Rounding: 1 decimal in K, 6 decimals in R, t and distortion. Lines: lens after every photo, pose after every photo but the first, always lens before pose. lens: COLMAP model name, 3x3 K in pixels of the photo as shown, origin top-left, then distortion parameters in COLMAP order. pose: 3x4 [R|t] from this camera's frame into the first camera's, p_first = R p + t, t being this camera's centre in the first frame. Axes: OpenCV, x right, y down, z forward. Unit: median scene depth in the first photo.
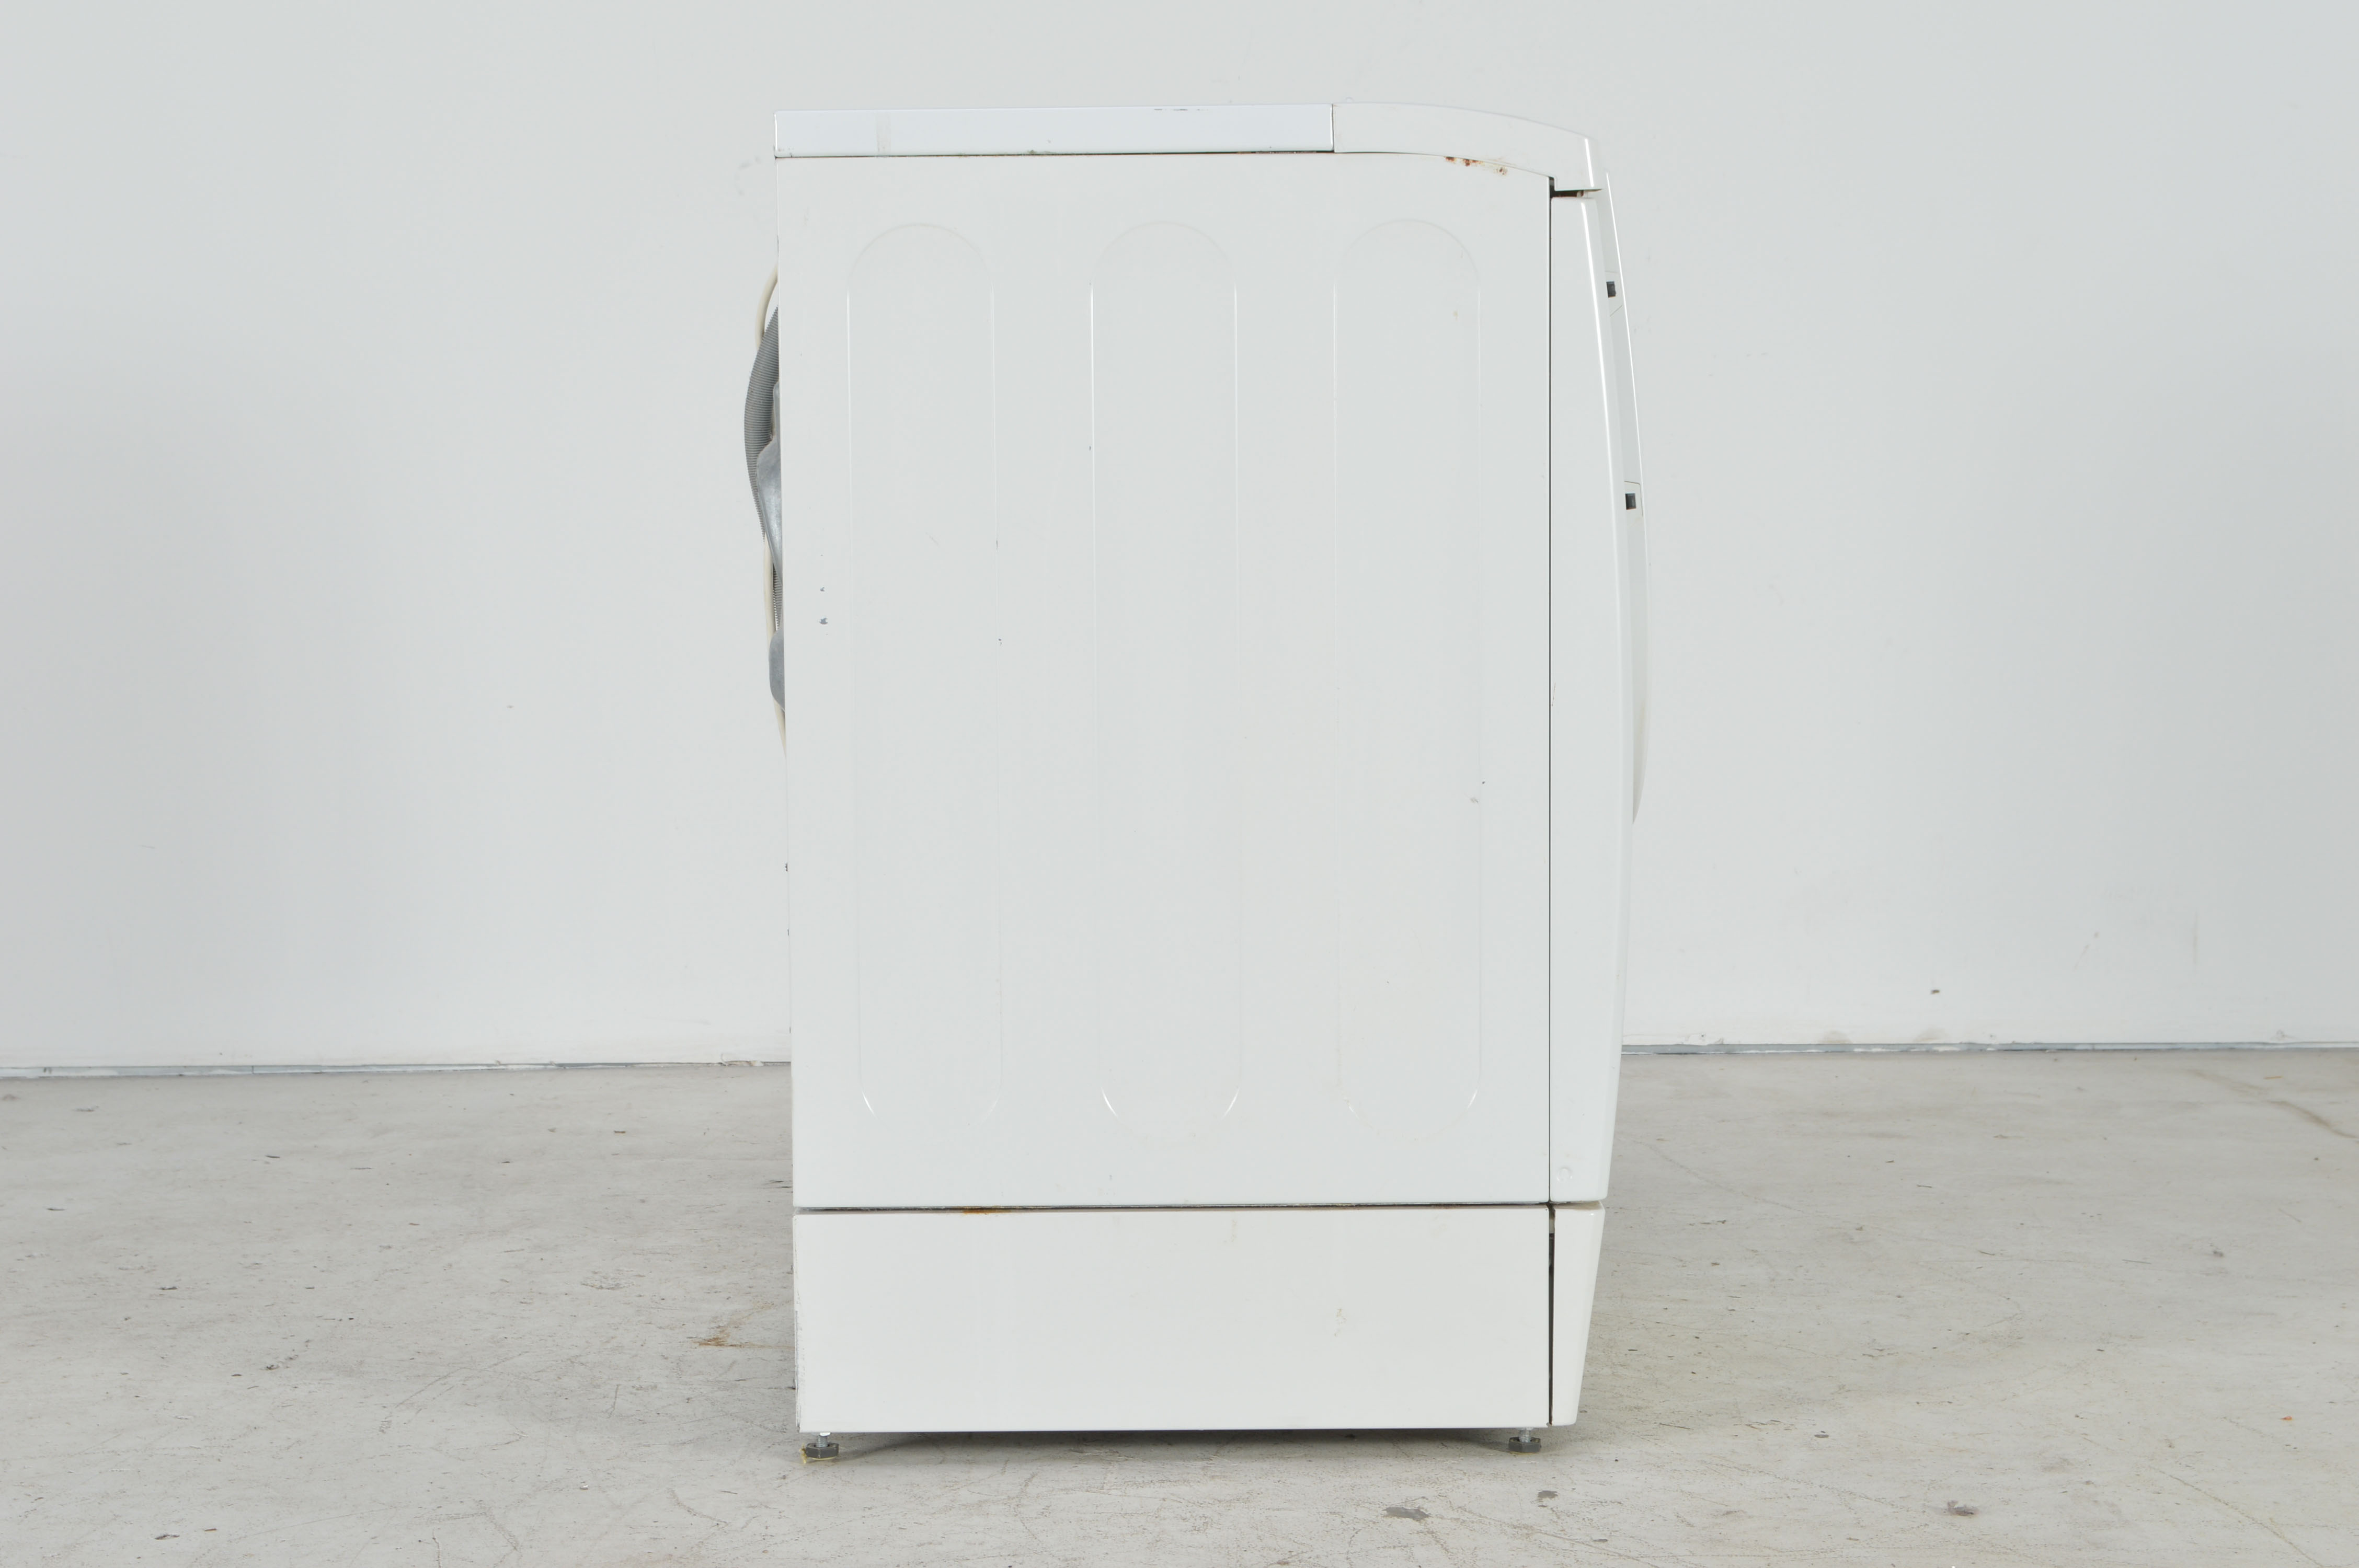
lens RADIAL K [[4526.1, 0, 1171.2], [0, 4526.1, 771.8], [0, 0, 1]] dist [0.024196, 0.000000]
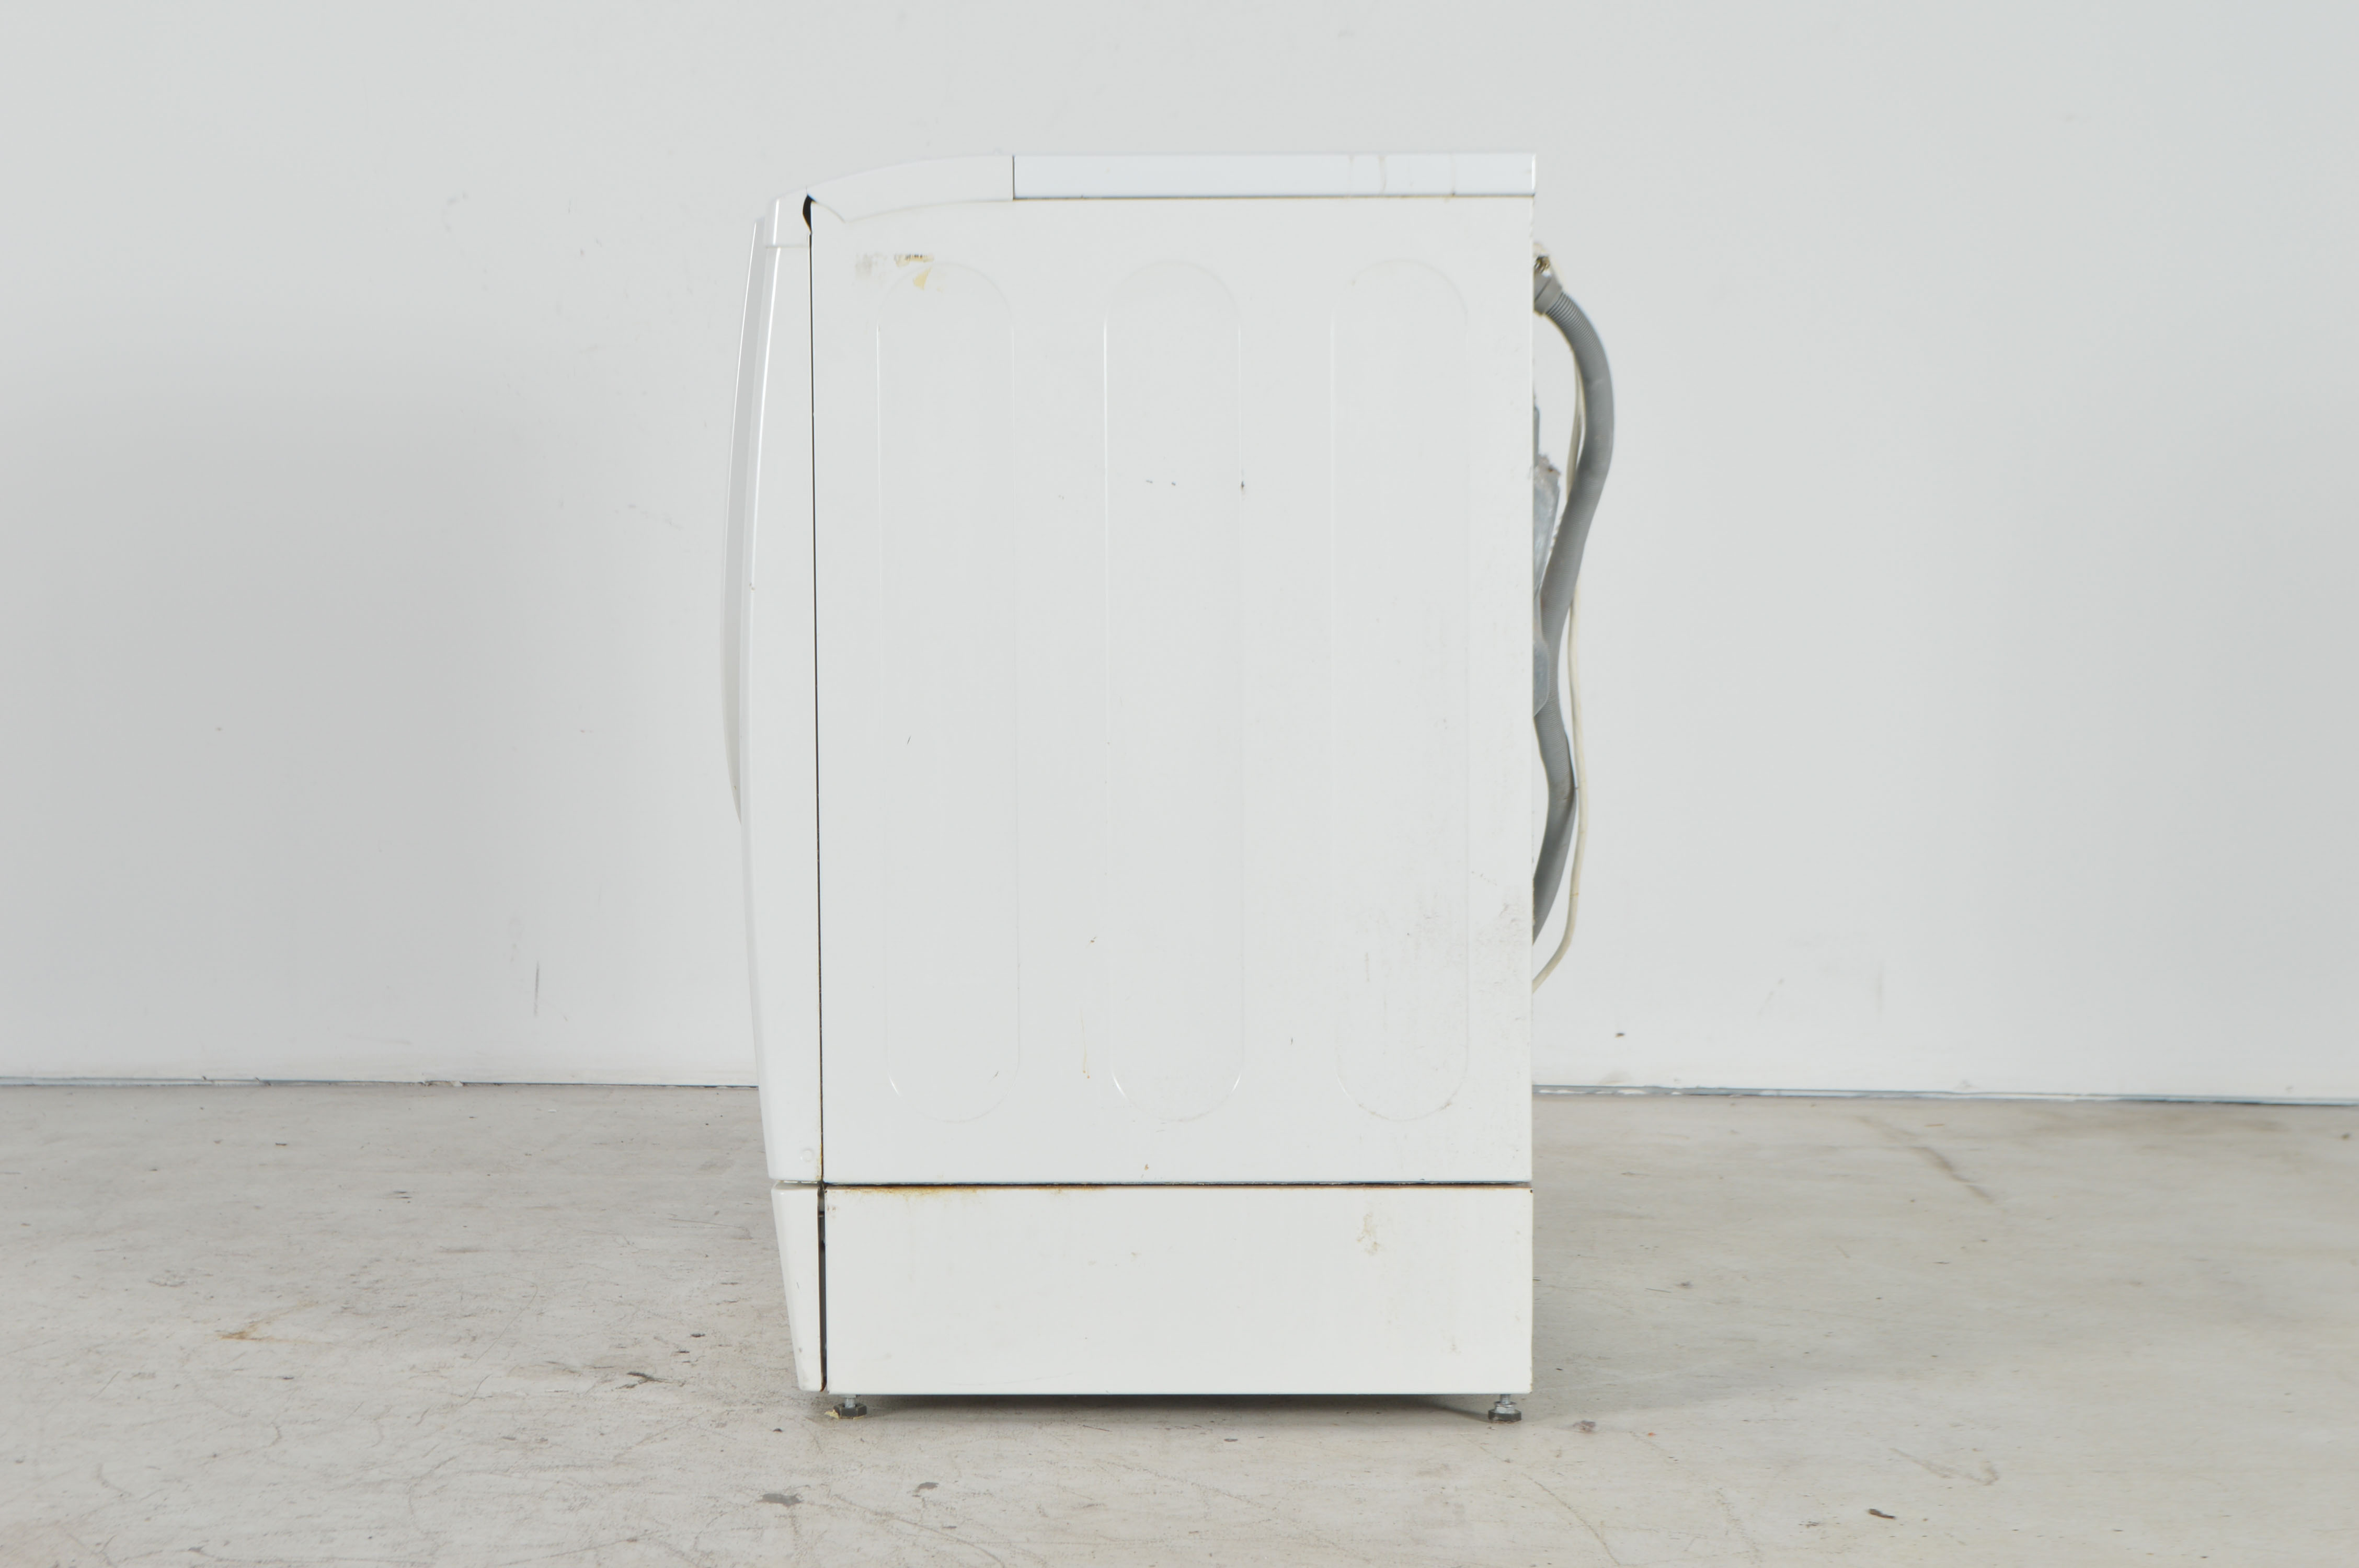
lens RADIAL K [[4674.0, 0, 1176.1], [0, 4674.0, 783.3], [0, 0, 1]] dist [0.036259, 0.000000]
pose [[0.999018, 0.016729, -0.041028, 0.145255], [-0.017199, 0.999790, -0.011128, 0.007675], [0.040834, 0.011823, 0.999096, -0.056635]]
